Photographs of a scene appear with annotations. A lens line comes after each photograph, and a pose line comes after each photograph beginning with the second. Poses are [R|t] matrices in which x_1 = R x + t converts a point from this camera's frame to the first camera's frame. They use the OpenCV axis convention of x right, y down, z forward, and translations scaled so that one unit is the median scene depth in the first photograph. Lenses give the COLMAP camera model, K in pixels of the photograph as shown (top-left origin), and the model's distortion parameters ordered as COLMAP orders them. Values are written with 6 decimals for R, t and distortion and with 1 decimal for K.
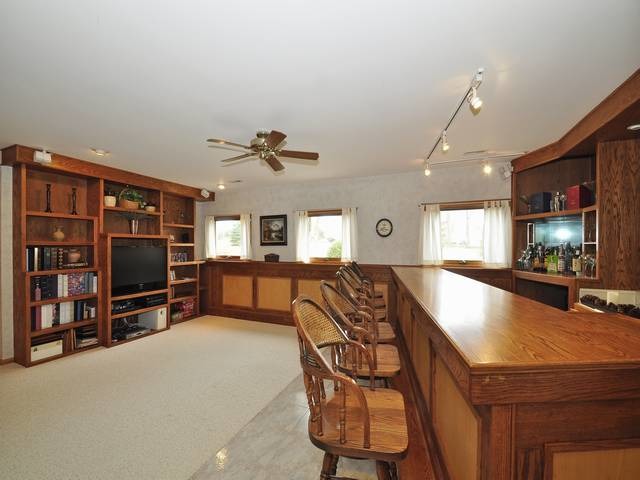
lens RADIAL K [[278.9, 0, 307.9], [0, 278.9, 246.9], [0, 0, 1]] dist [0.001392, -0.008728]
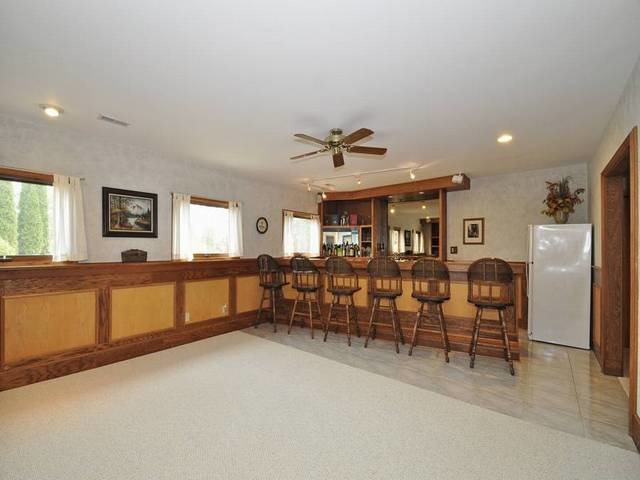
lens RADIAL K [[278.9, 0, 307.9], [0, 278.9, 246.9], [0, 0, 1]] dist [0.001392, -0.008728]
pose [[0.248903, -0.004878, 0.968516, -0.662101], [-0.017965, 0.999792, 0.009653, 0.004217], [-0.968362, -0.019802, 0.248763, 0.447763]]
